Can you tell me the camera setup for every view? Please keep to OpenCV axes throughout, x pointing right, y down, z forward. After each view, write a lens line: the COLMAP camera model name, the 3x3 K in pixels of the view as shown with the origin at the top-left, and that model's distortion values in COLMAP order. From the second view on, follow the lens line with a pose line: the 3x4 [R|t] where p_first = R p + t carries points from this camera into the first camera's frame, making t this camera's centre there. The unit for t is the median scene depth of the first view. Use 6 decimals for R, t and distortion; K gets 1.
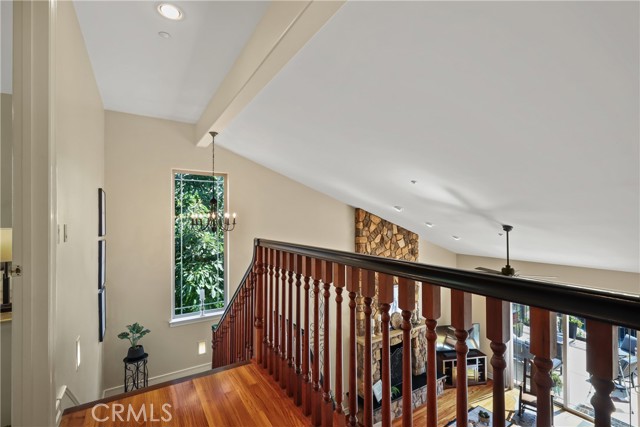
lens RADIAL K [[298.2, 0, 321.7], [0, 298.2, 213.2], [0, 0, 1]] dist [0.012572, 0.000663]
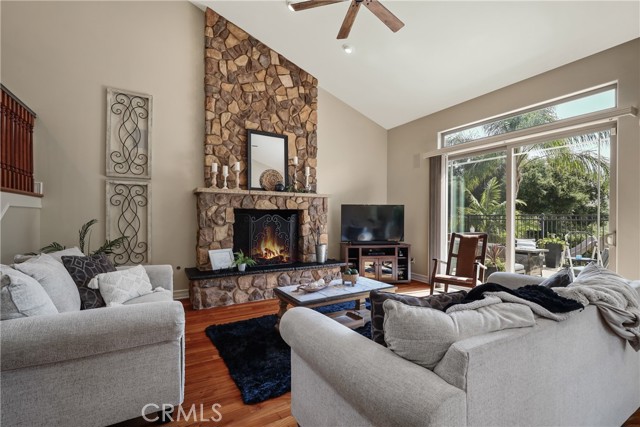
lens RADIAL K [[298.2, 0, 323.4], [0, 298.2, 211.0], [0, 0, 1]] dist [0.012572, 0.000663]
pose [[0.998437, 0.005583, -0.055617, 0.414455], [-0.006095, 0.999940, -0.009048, 0.438271], [0.055563, 0.009373, 0.998411, 0.295988]]
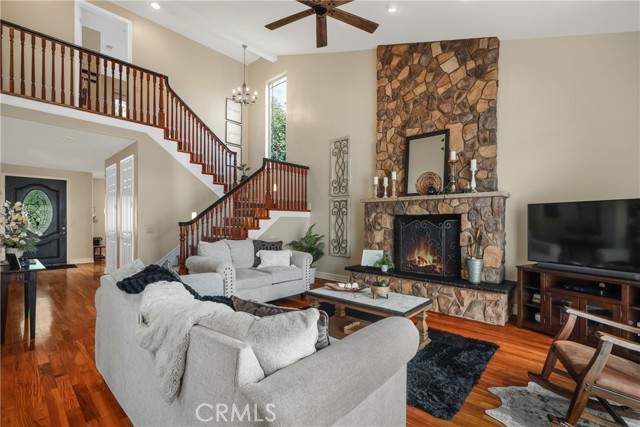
lens RADIAL K [[298.2, 0, 326.8], [0, 298.2, 220.1], [0, 0, 1]] dist [0.012572, 0.000663]
pose [[0.237535, -0.005749, -0.971362, 0.846805], [-0.001213, 0.999980, -0.006215, 0.445407], [0.971378, 0.002655, 0.237523, 0.623875]]
